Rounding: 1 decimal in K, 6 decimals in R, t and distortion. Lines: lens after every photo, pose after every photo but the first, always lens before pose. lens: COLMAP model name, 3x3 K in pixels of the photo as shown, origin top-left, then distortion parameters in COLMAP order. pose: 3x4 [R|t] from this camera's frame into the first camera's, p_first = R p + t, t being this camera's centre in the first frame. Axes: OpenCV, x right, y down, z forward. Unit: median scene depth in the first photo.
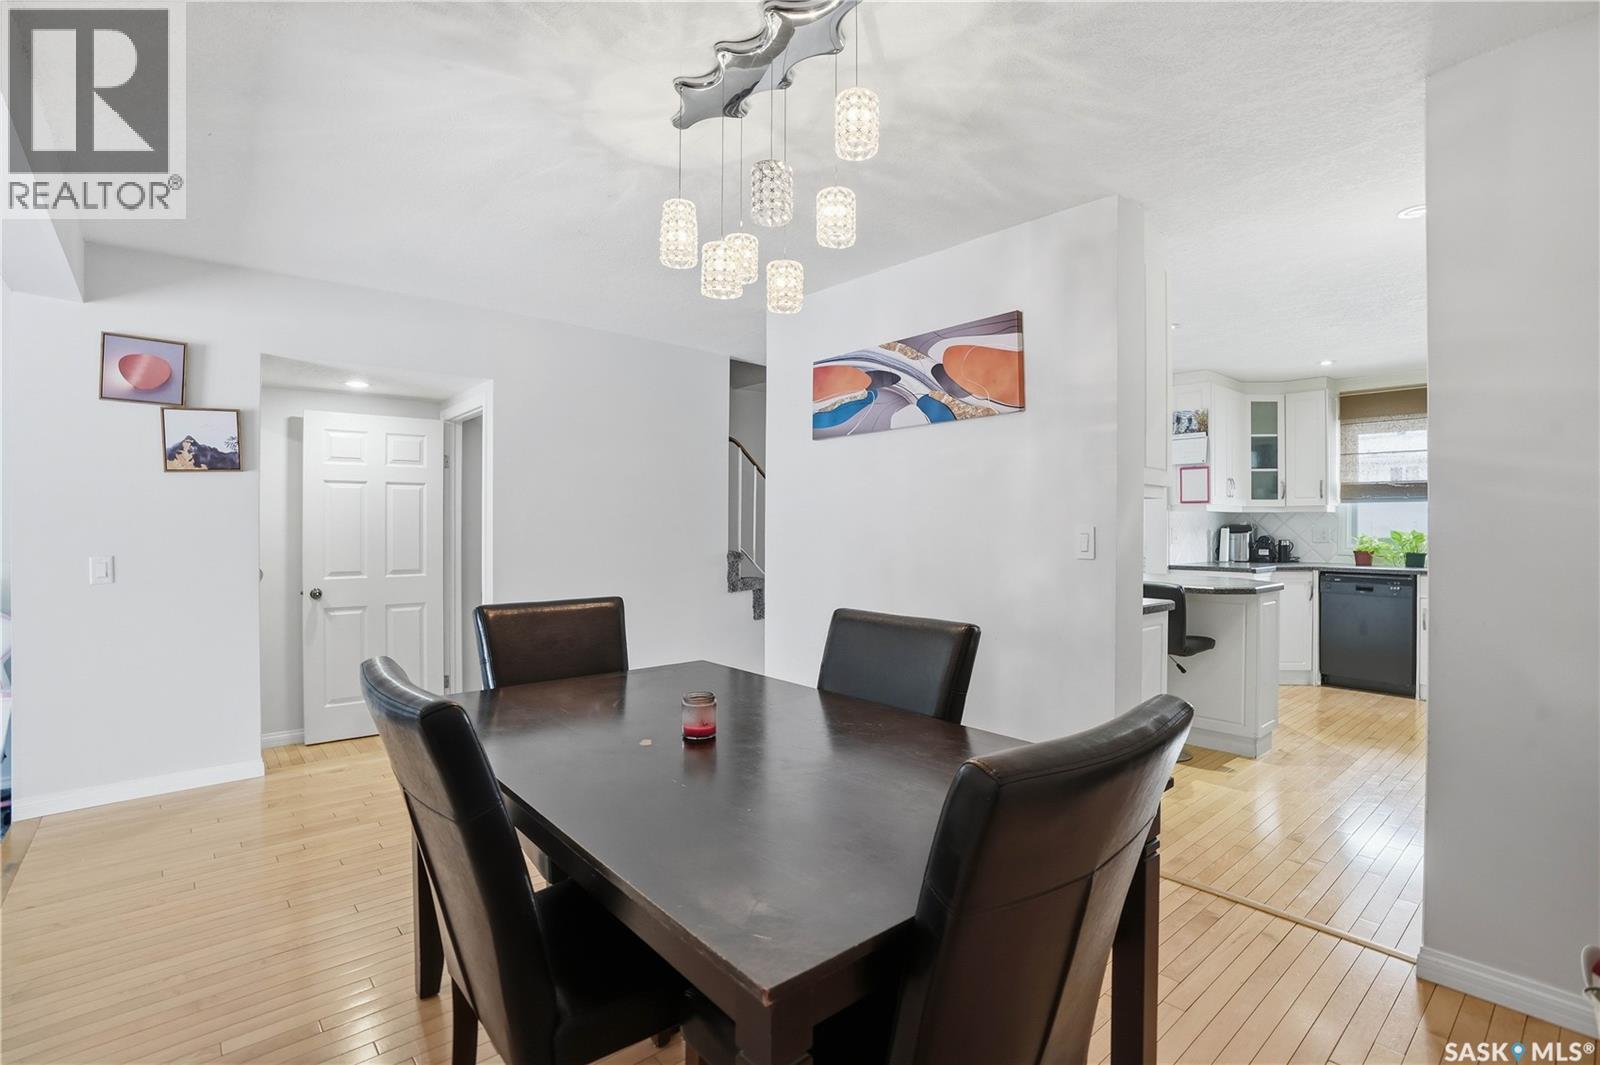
lens RADIAL K [[756.9, 0, 789.1], [0, 756.9, 521.0], [0, 0, 1]] dist [-0.057129, 0.018006]
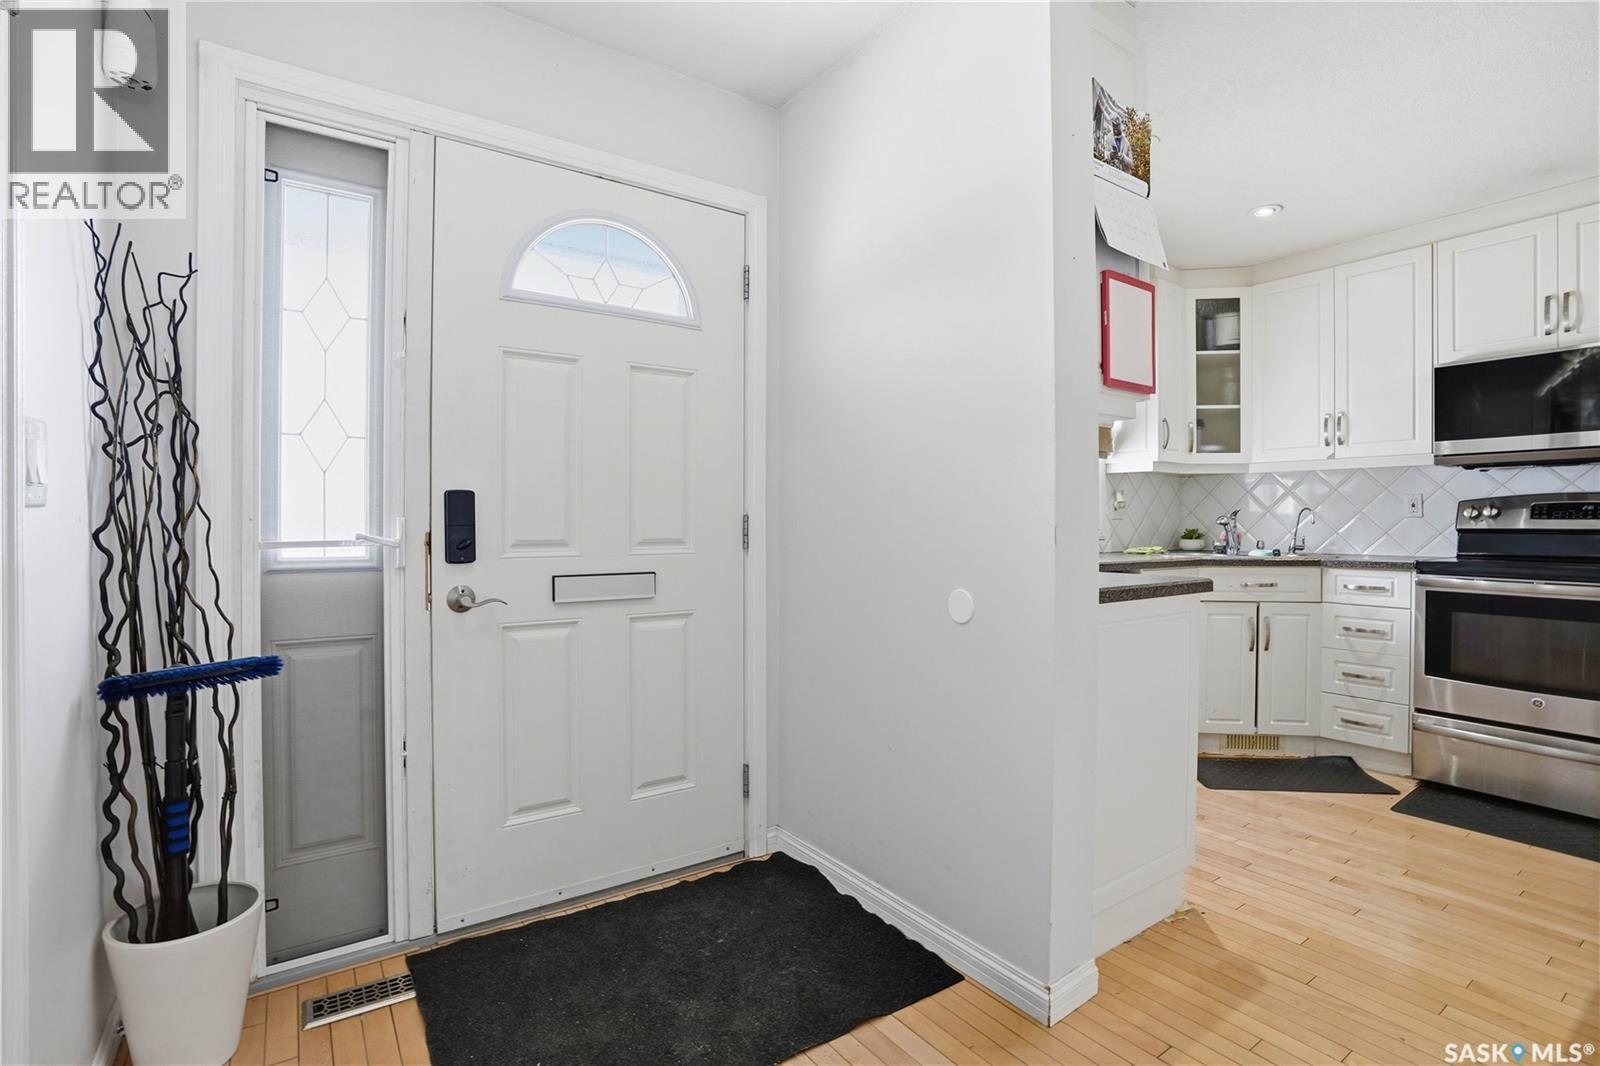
lens RADIAL K [[756.9, 0, 791.2], [0, 756.9, 523.0], [0, 0, 1]] dist [-0.057129, 0.018006]
pose [[0.101067, -0.006001, 0.994862, 0.209179], [-0.007208, 0.999951, 0.006764, 0.031612], [-0.994853, -0.007854, 0.101019, 1.111862]]
